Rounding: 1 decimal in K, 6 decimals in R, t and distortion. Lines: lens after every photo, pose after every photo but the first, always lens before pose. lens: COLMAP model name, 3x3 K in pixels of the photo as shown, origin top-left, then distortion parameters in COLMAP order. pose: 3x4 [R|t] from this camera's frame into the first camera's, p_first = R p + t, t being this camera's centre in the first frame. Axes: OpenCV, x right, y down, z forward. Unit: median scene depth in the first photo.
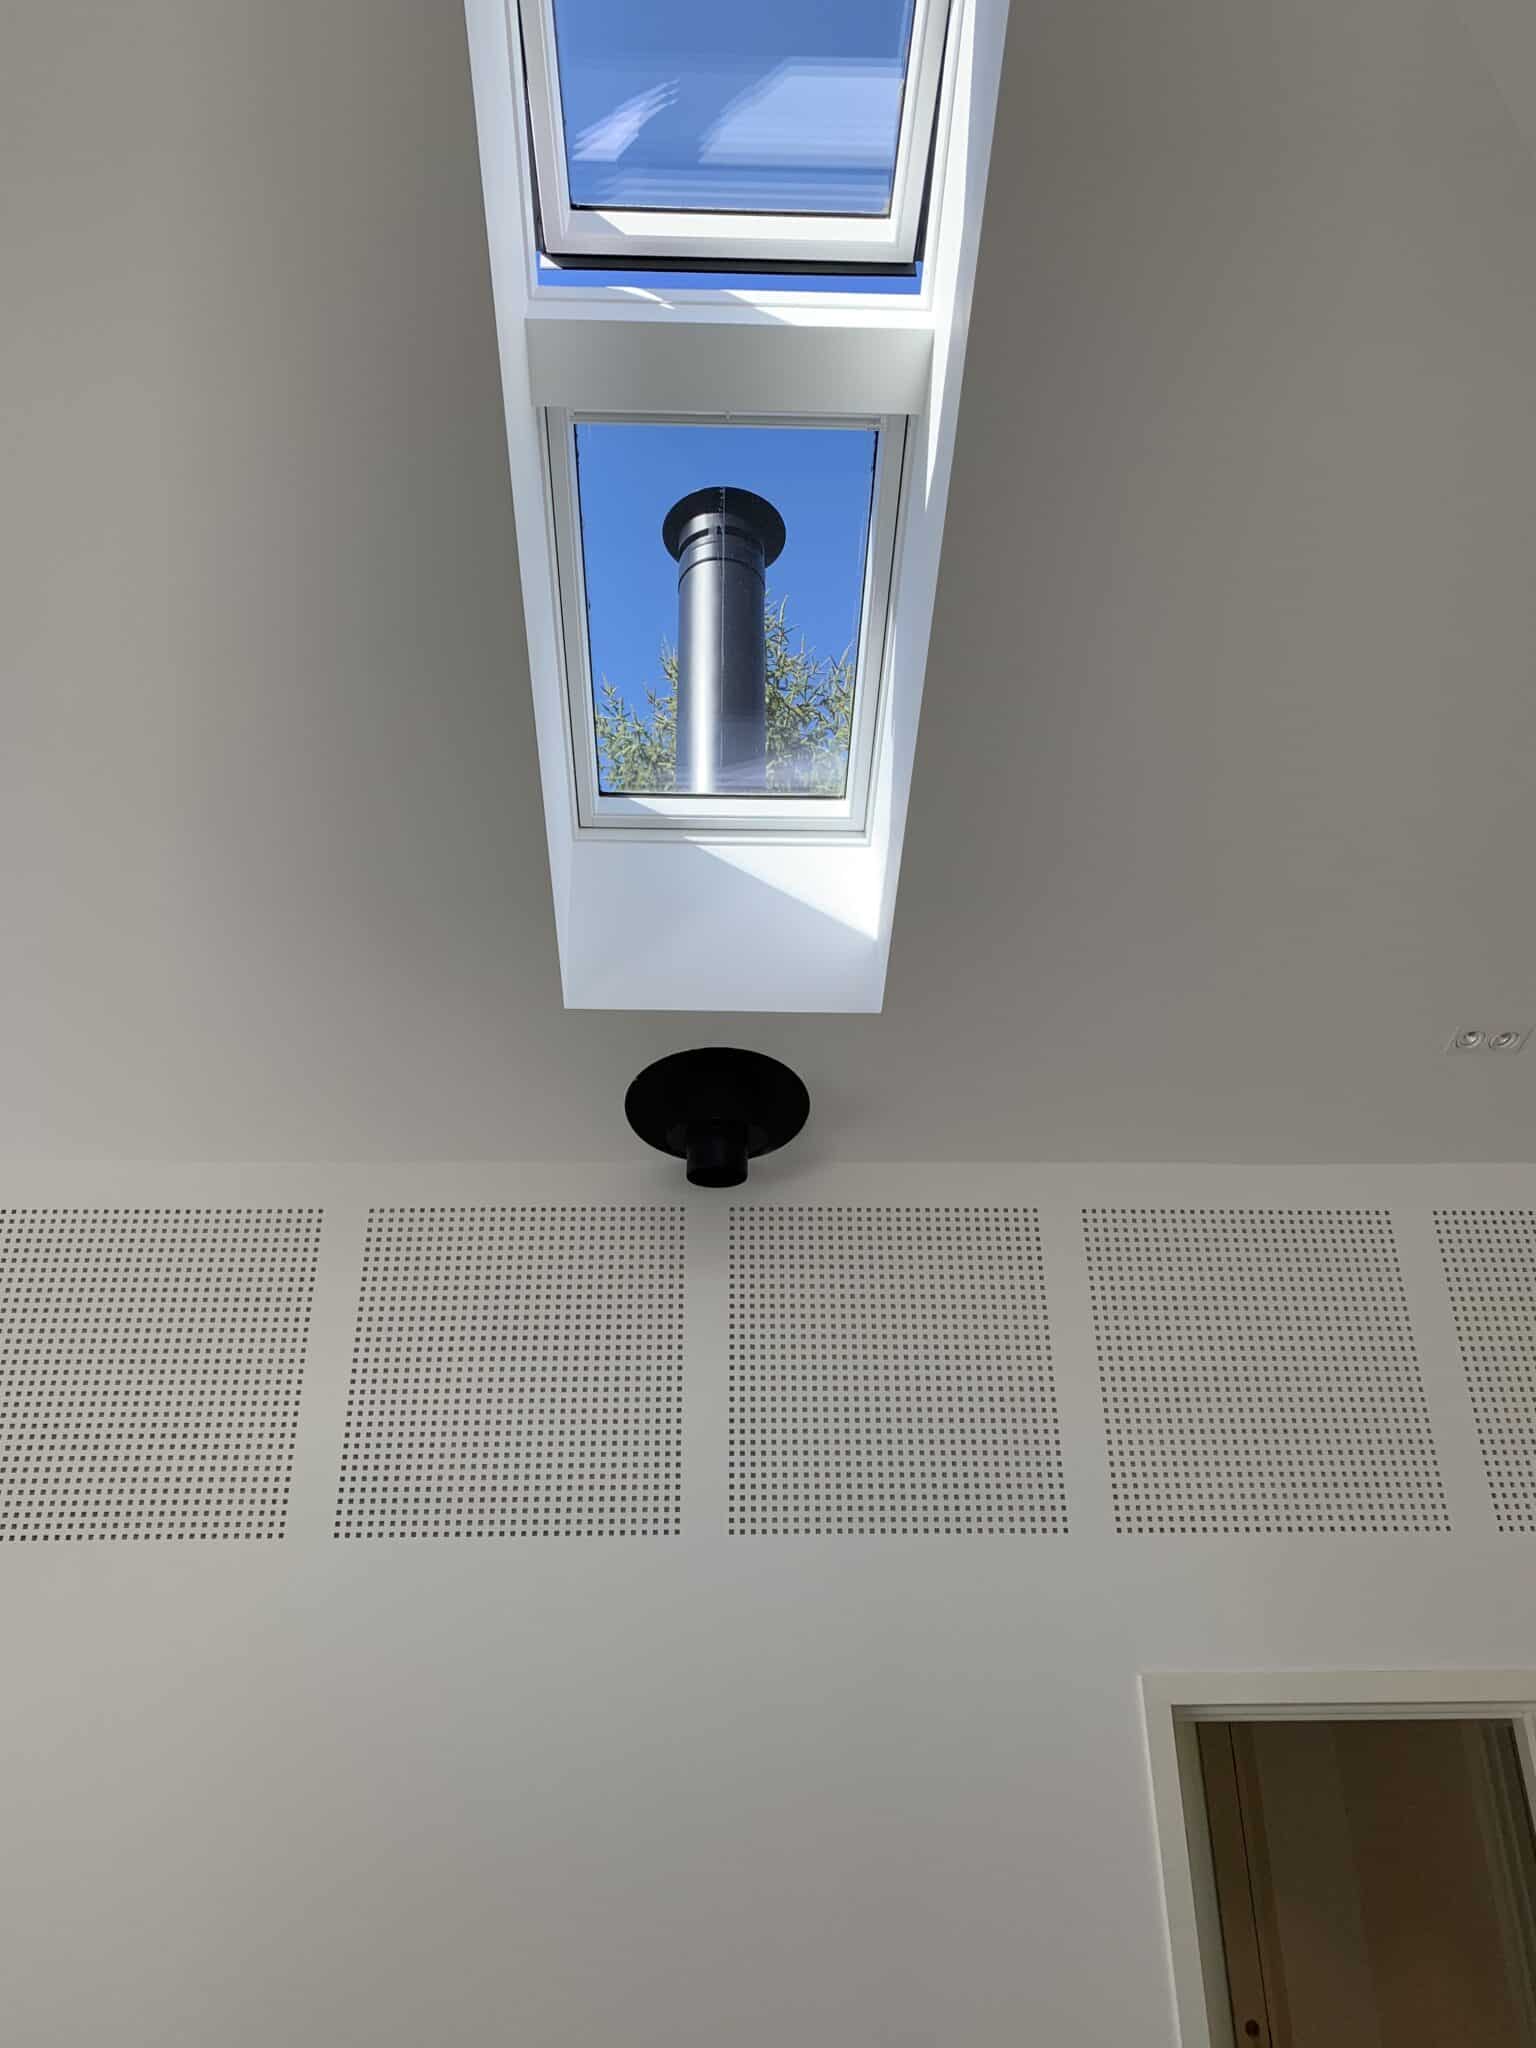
lens RADIAL K [[1568.3, 0, 759.1], [0, 1568.3, 1024.9], [0, 0, 1]] dist [0.155794, -0.183112]
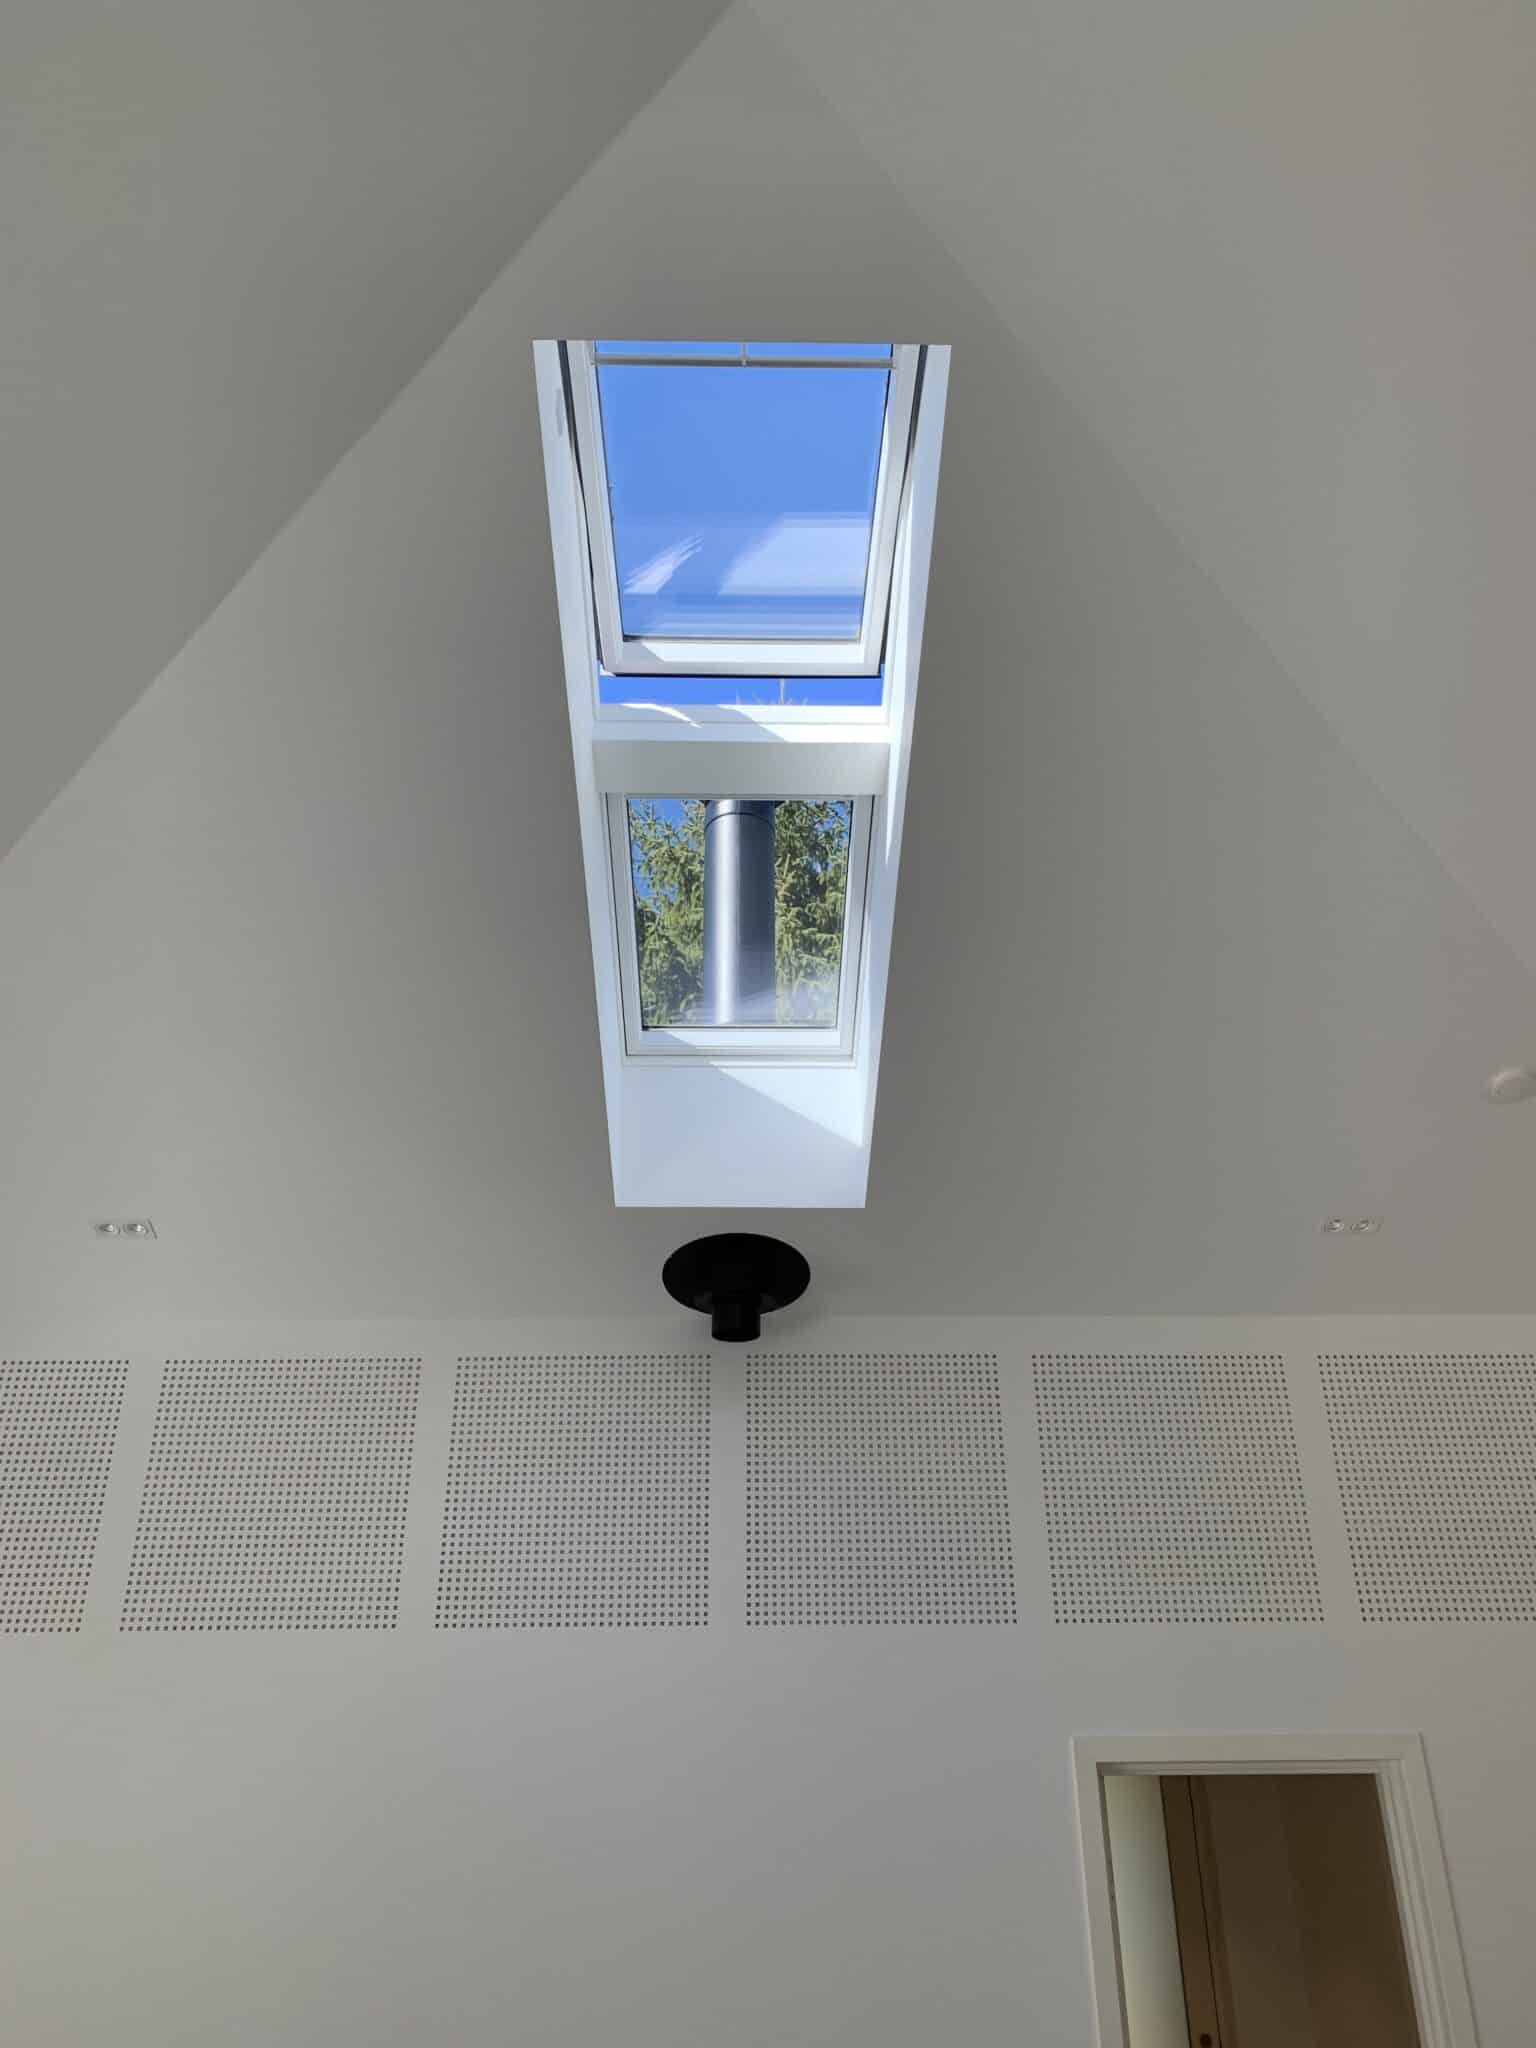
lens RADIAL K [[1628.9, 0, 768.0], [0, 1628.9, 1024.0], [0, 0, 1]] dist [0.163318, -0.178643]
pose [[0.999890, -0.005174, -0.013879, 0.018462], [0.005064, 0.999955, -0.007978, -0.143521], [0.013920, 0.007907, 0.999872, -0.313543]]
